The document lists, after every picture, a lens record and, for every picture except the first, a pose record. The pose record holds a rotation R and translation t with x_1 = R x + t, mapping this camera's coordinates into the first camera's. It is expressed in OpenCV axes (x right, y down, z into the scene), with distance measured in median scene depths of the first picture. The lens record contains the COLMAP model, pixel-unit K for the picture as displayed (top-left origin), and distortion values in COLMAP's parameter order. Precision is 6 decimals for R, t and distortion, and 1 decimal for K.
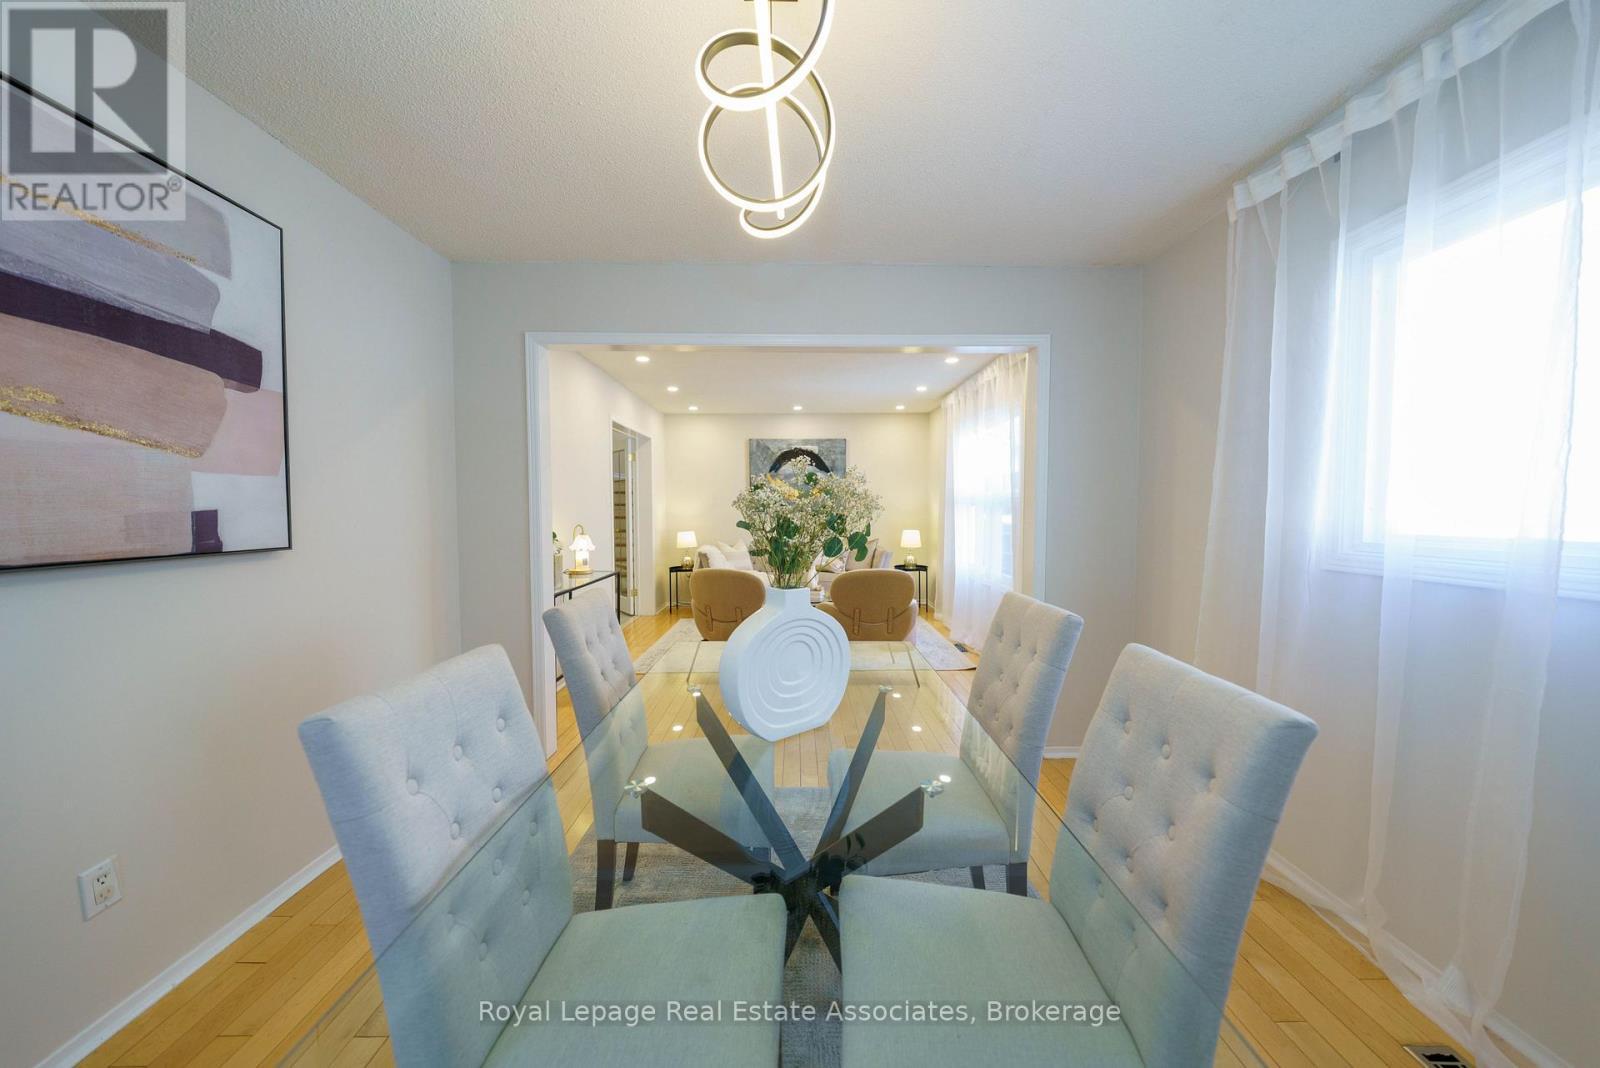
lens RADIAL K [[571.5, 0, 794.9], [0, 571.5, 527.5], [0, 0, 1]] dist [-0.000886, -0.000092]
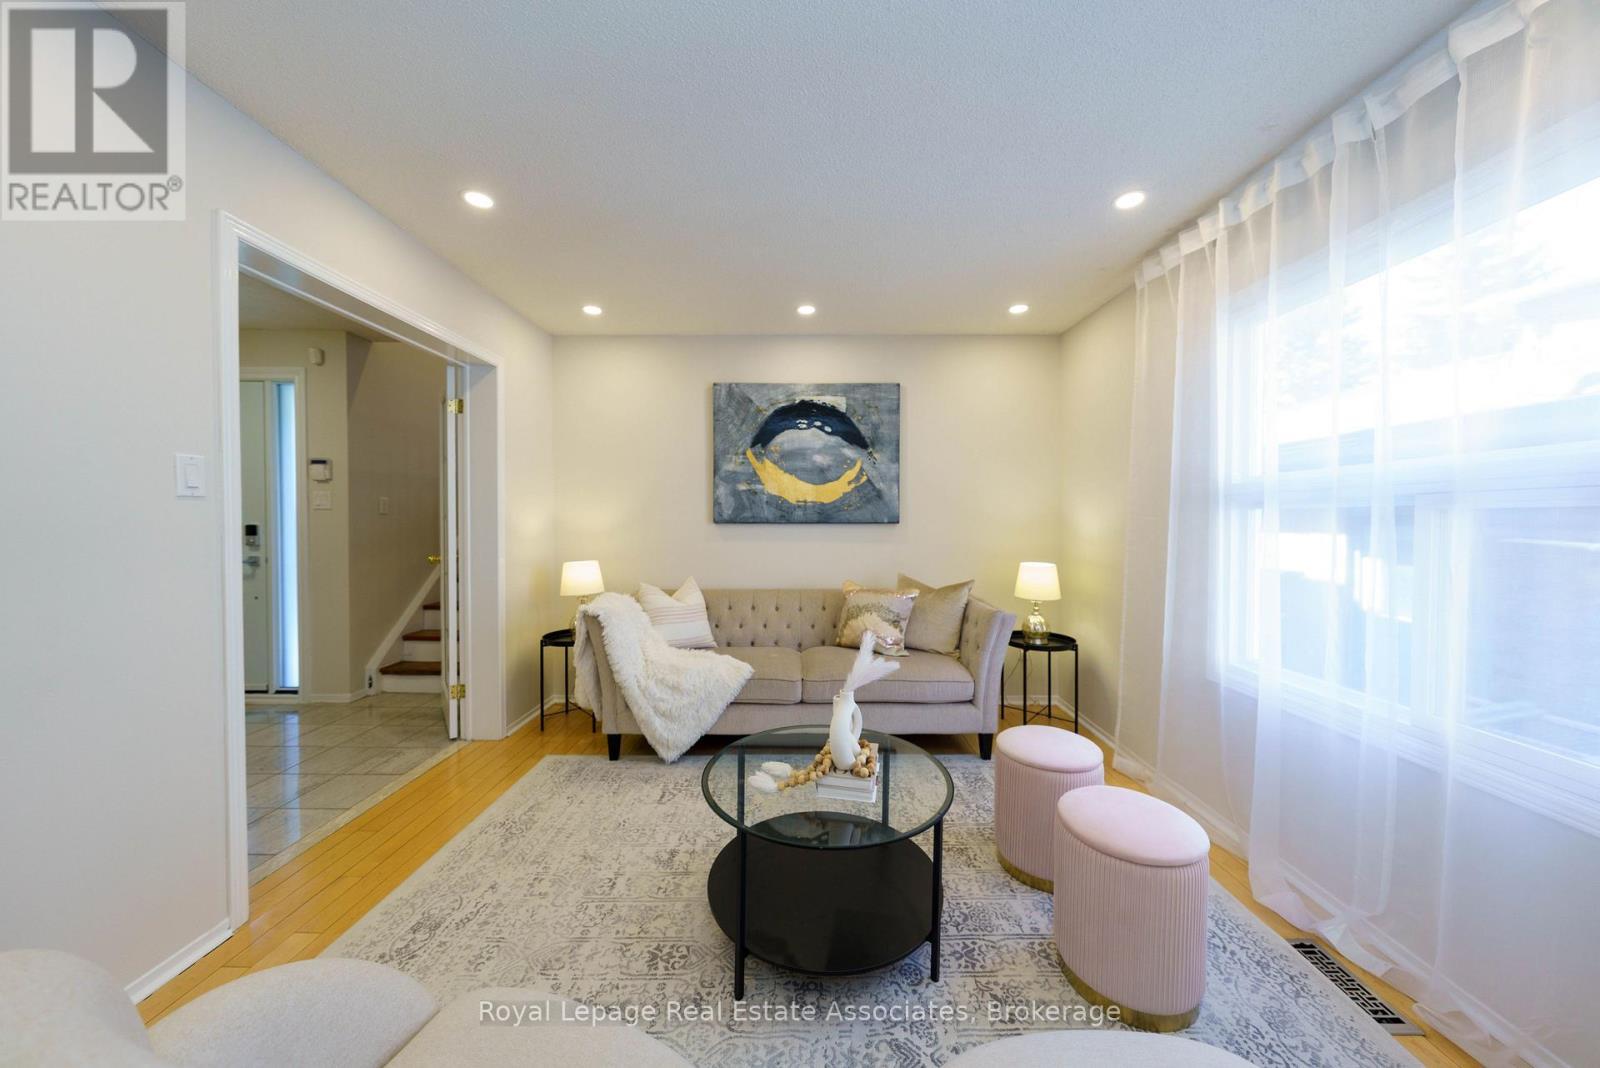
lens RADIAL K [[571.5, 0, 794.9], [0, 571.5, 527.5], [0, 0, 1]] dist [-0.000886, -0.000092]
pose [[0.999612, 0.006239, -0.027133, 0.009018], [-0.006808, 0.999758, -0.020933, -0.013163], [0.026996, 0.021109, 0.999413, 0.482917]]
